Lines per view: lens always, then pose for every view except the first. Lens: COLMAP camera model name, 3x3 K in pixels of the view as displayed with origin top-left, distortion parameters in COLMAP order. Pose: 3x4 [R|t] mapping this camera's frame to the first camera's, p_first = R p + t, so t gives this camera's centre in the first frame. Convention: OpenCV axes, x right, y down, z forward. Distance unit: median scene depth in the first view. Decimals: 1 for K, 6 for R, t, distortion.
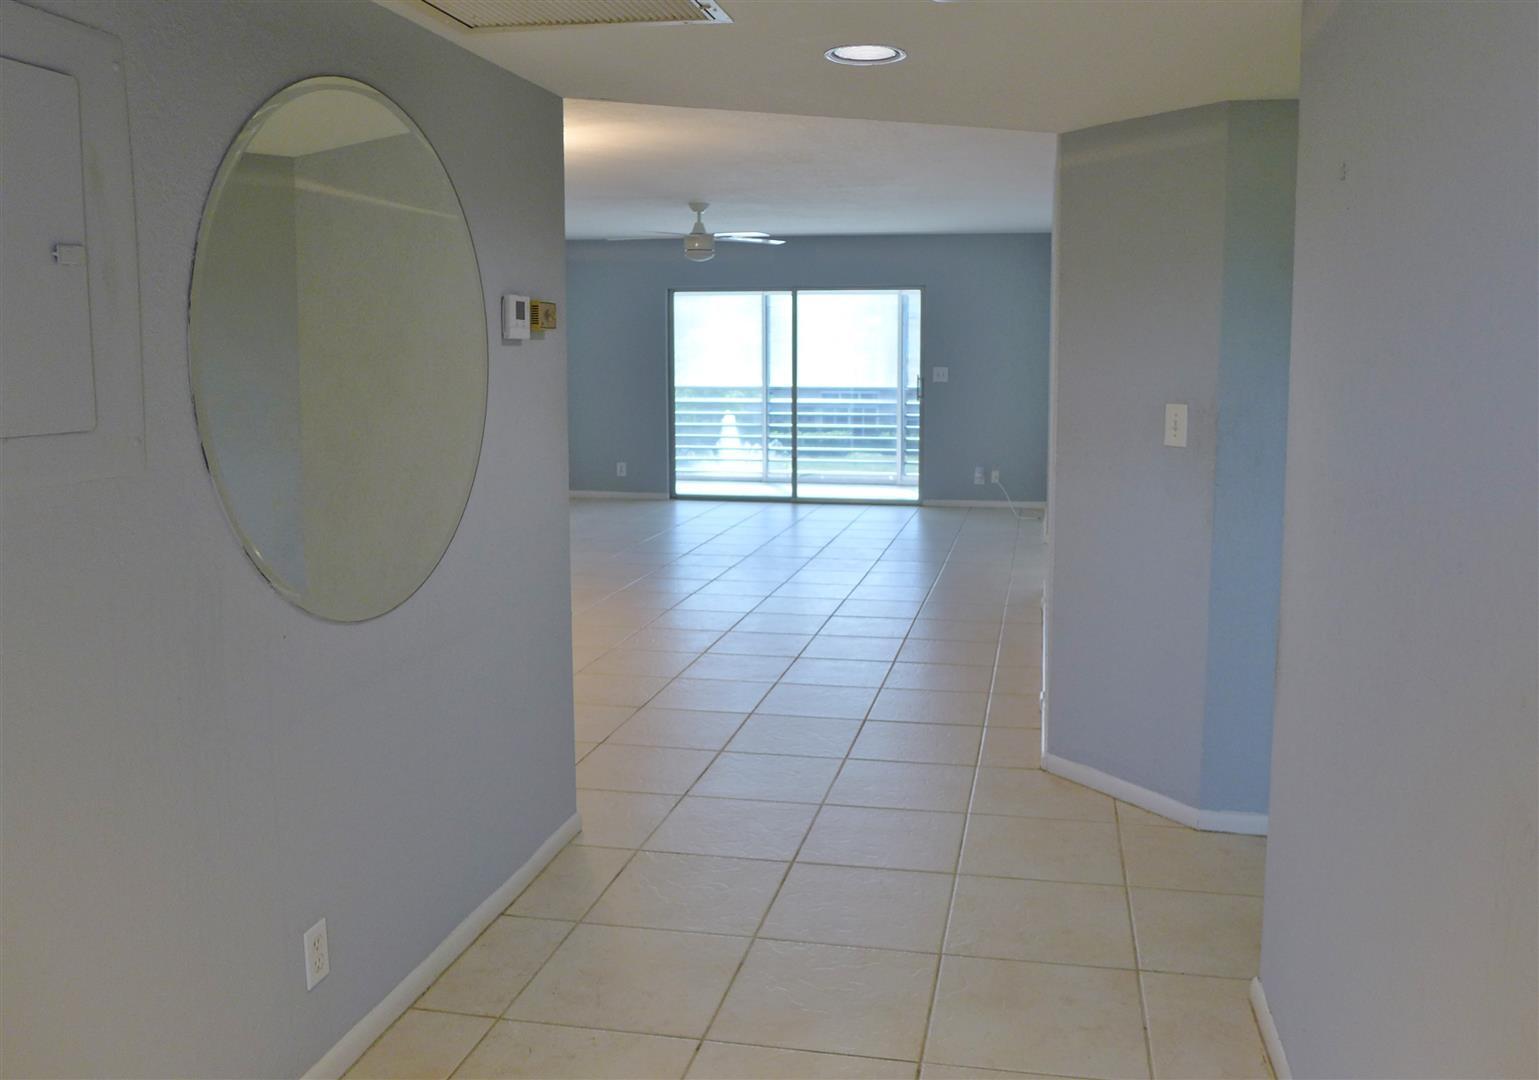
lens RADIAL K [[1355.6, 0, 773.5], [0, 1355.6, 540.9], [0, 0, 1]] dist [0.045394, 0.000541]
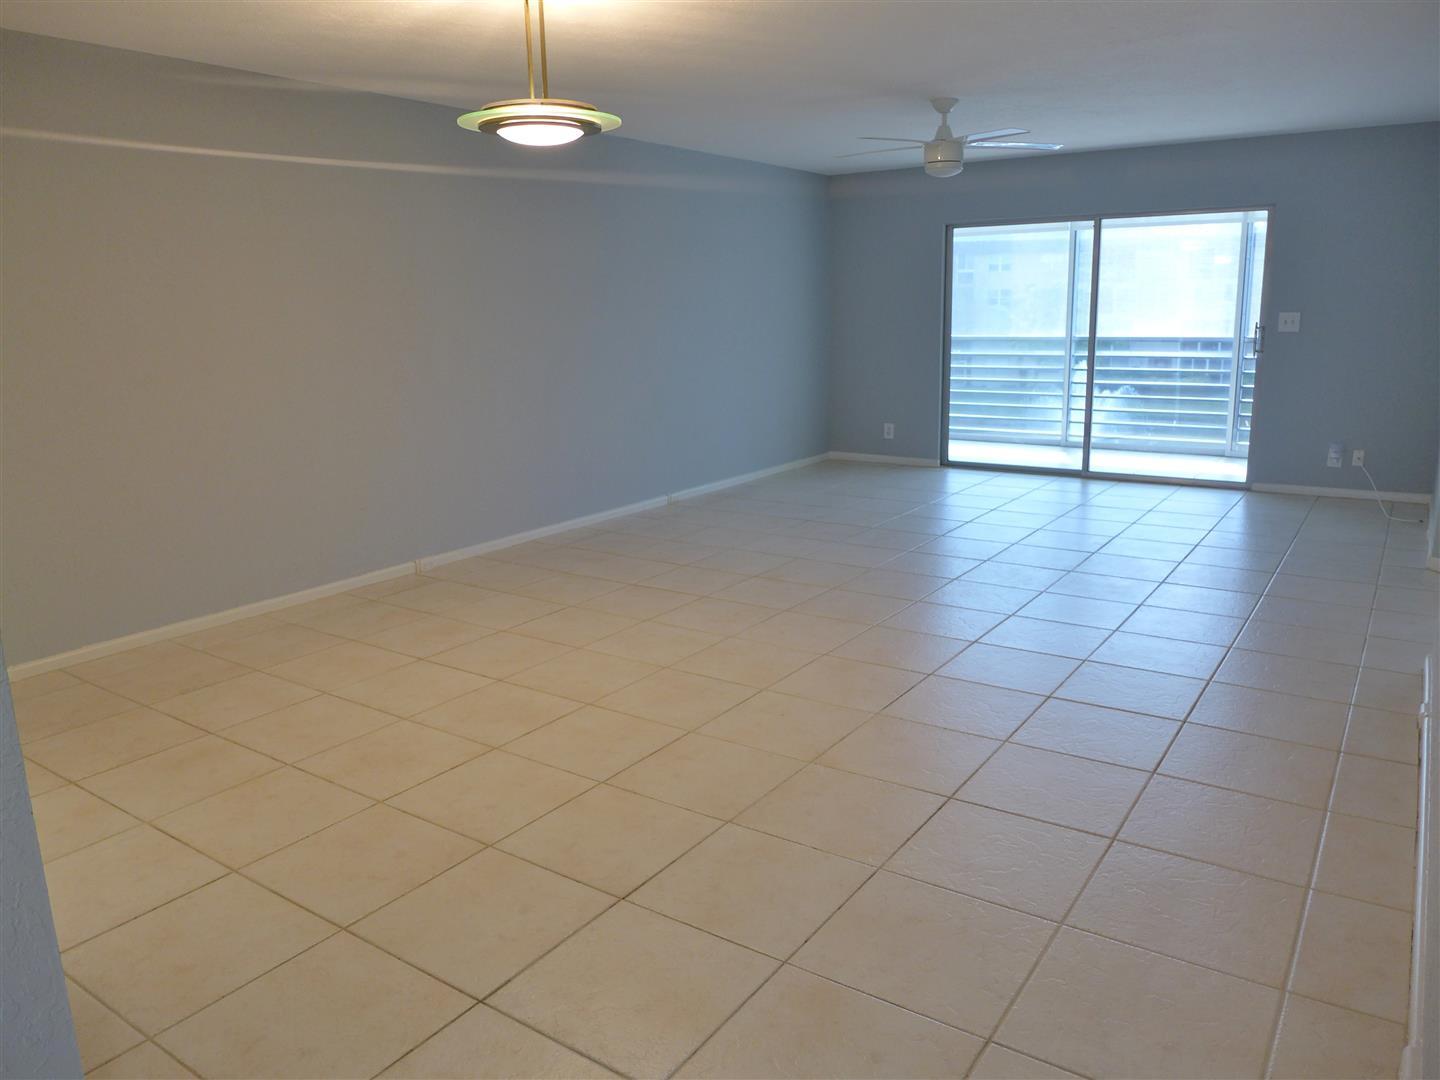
lens RADIAL K [[1024.1, 0, 720.7], [0, 1024.1, 546.2], [0, 0, 1]] dist [-0.069113, 0.031324]
pose [[0.918279, 0.068137, -0.390027, 0.056420], [-0.032456, 0.994720, 0.097363, -0.040032], [0.394602, -0.076748, 0.915642, 0.336827]]
